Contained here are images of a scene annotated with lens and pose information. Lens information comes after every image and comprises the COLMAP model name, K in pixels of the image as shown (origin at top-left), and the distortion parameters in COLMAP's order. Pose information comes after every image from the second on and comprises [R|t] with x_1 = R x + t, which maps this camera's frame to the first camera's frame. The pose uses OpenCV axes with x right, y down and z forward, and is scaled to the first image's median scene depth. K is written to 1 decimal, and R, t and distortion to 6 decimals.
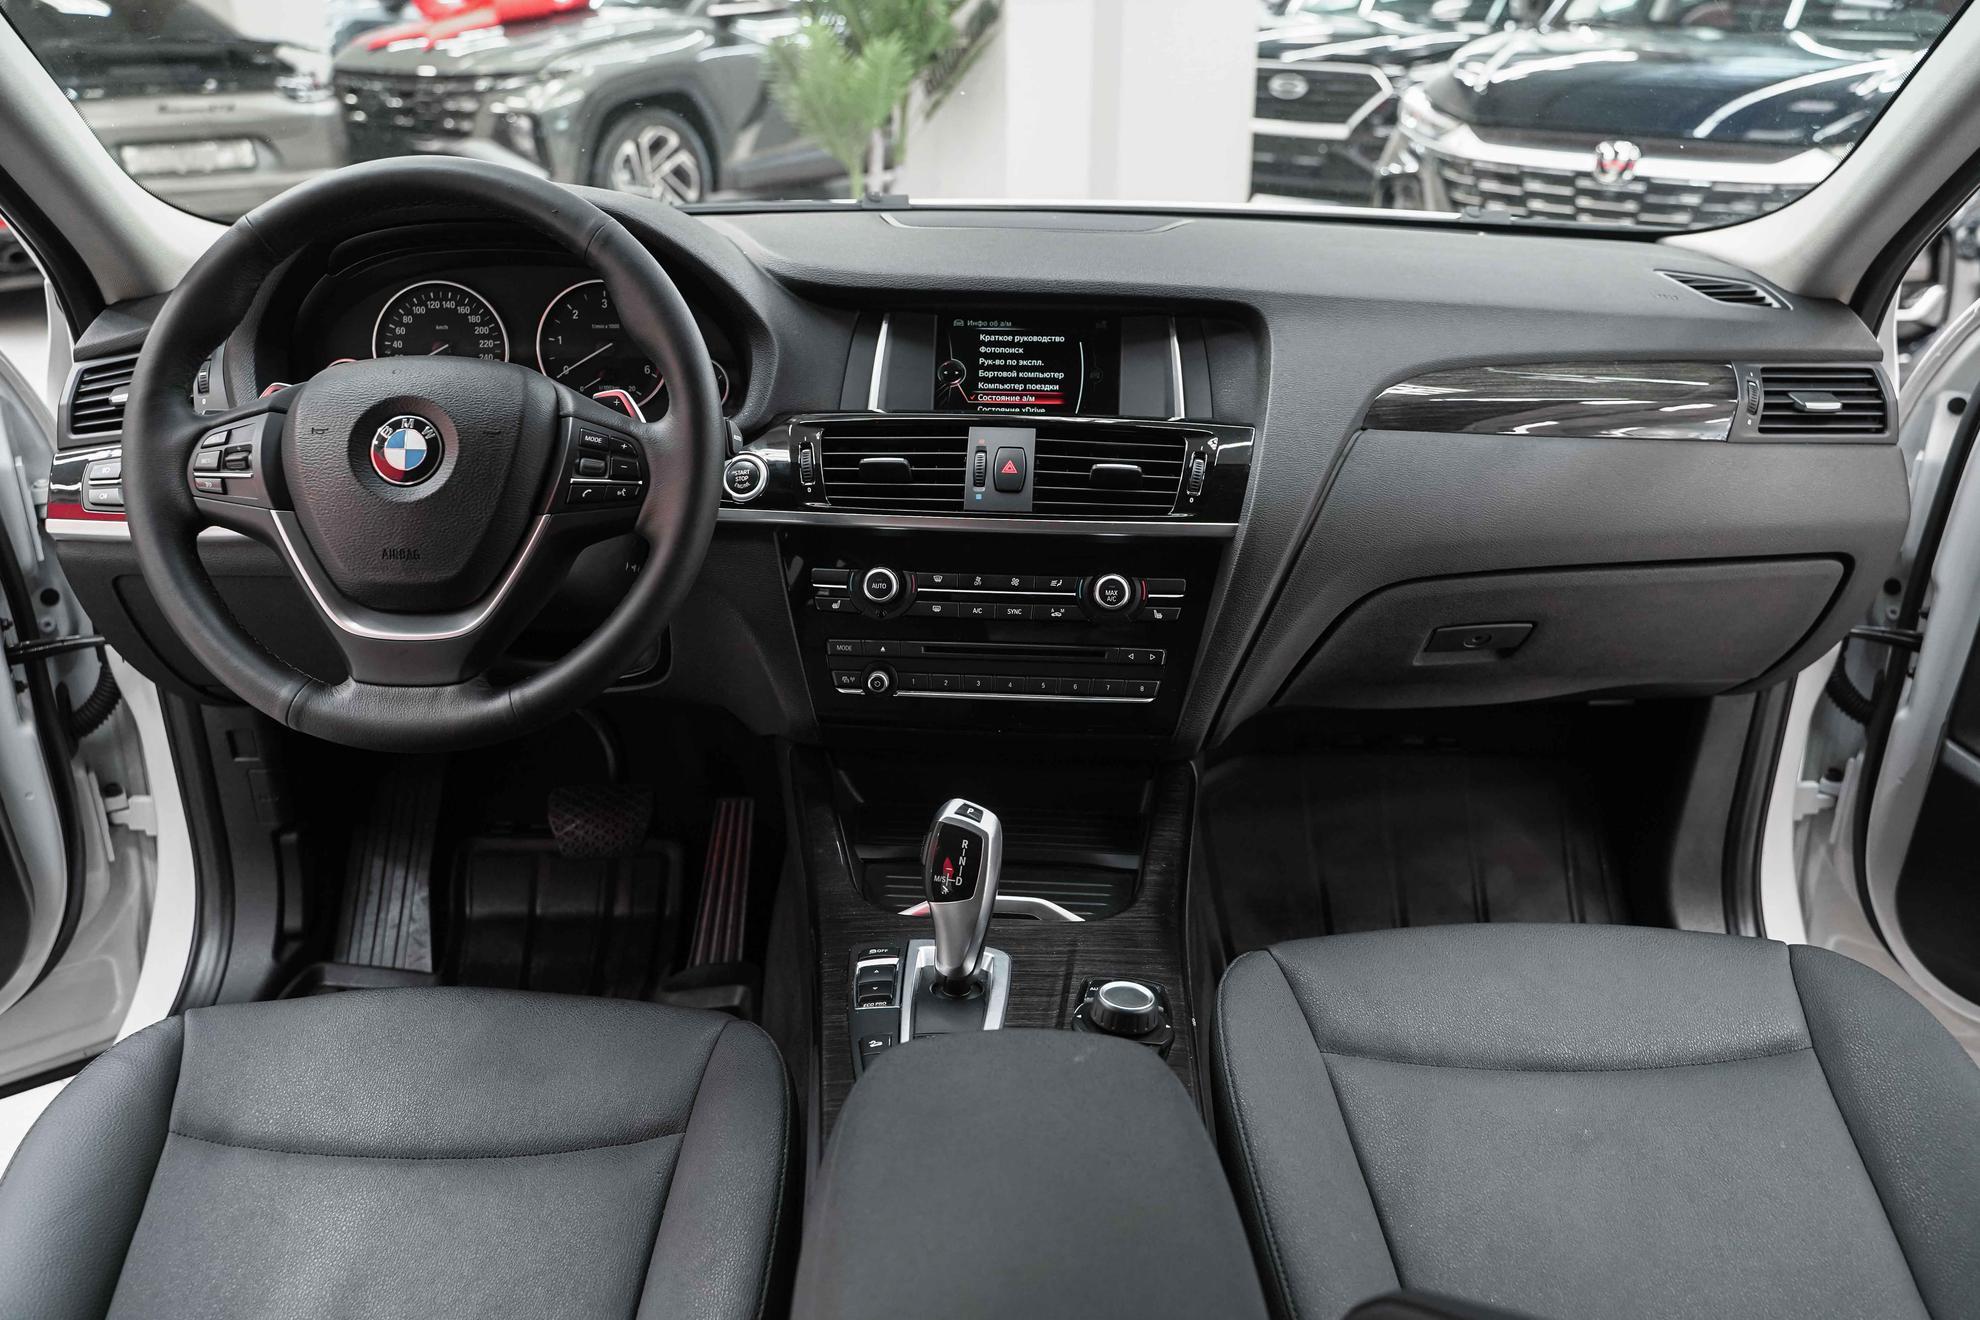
lens RADIAL K [[1647.8, 0, 1002.8], [0, 1647.8, 651.8], [0, 0, 1]] dist [-0.015476, -0.001769]
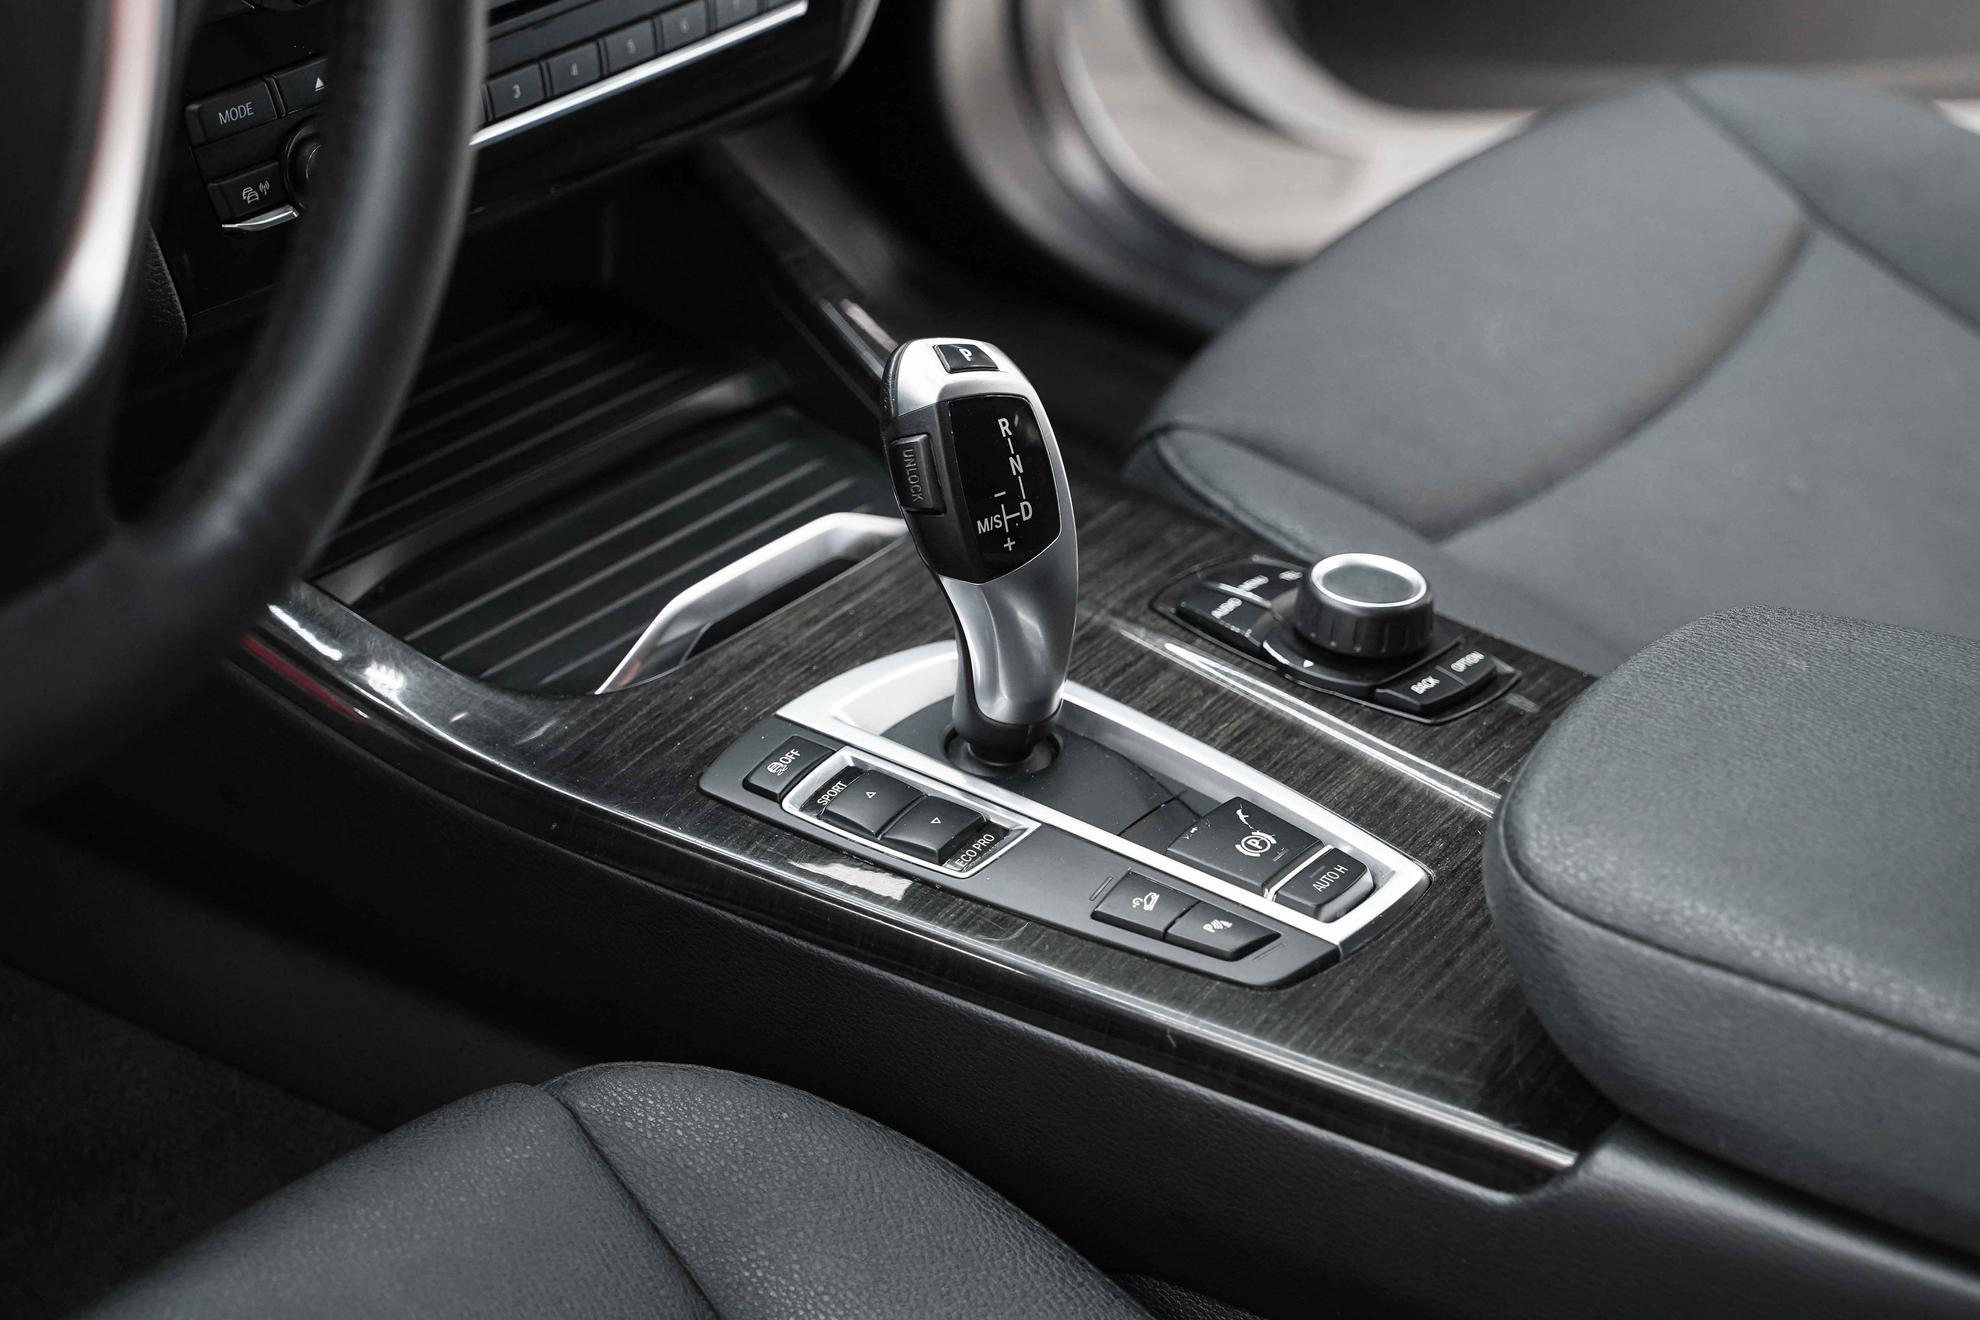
lens RADIAL K [[3762.3, 0, 989.4], [0, 3762.3, 656.1], [0, 0, 1]] dist [0.120567, 0.000000]
pose [[0.590939, -0.415528, 0.691467, -0.616283], [0.221326, 0.907758, 0.356356, -0.152838], [-0.775761, -0.057545, 0.628397, 0.317322]]
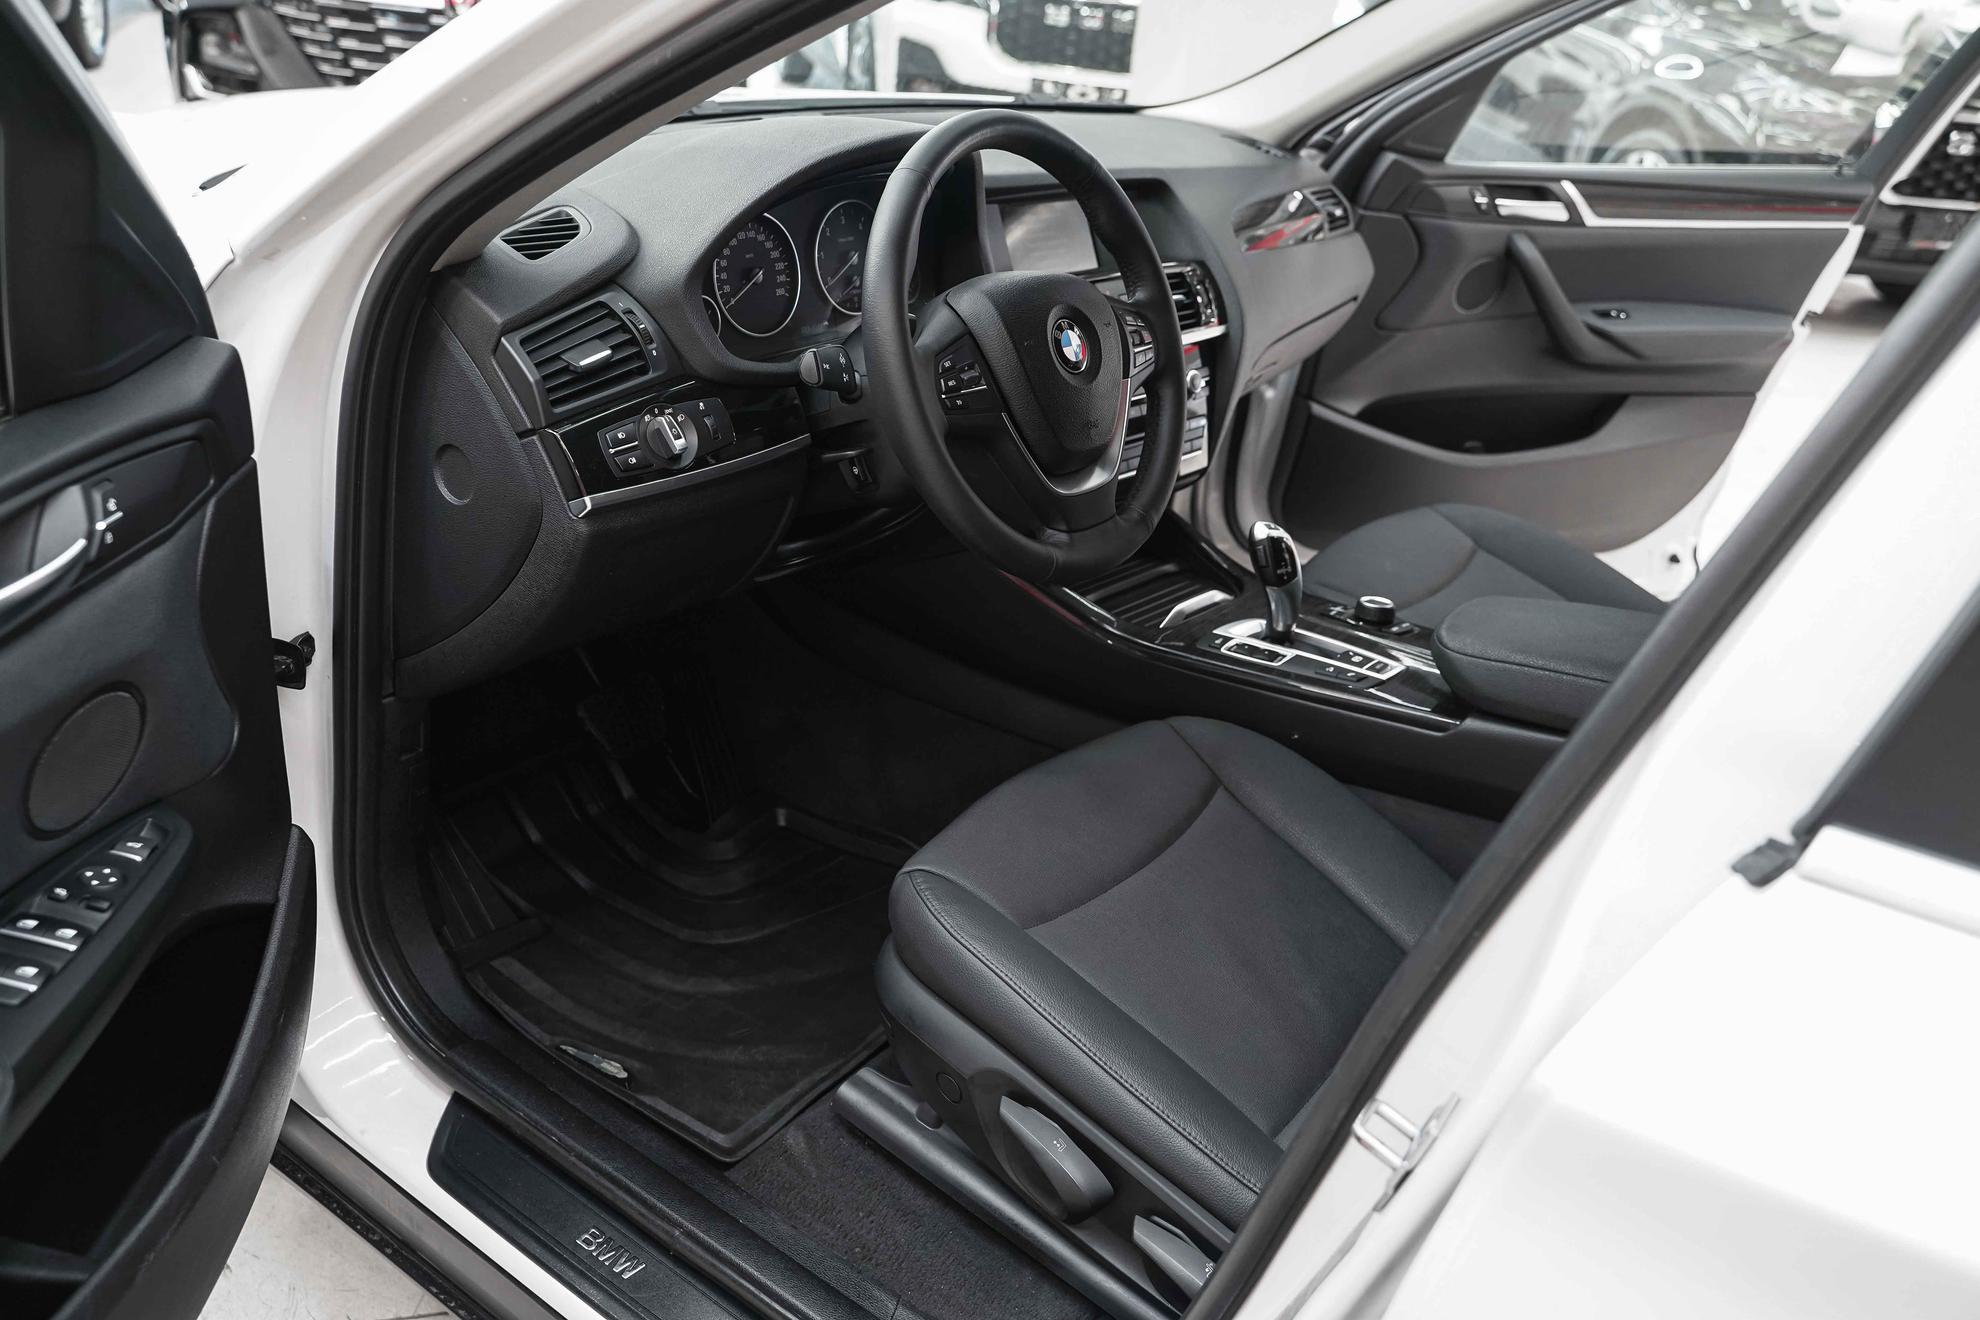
lens RADIAL K [[1647.8, 0, 993.1], [0, 1647.8, 669.7], [0, 0, 1]] dist [-0.015476, -0.001769]
pose [[0.606098, -0.296132, 0.738208, -1.153600], [0.213347, 0.954626, 0.207781, -0.128841], [-0.766243, 0.031559, 0.641775, 0.180057]]
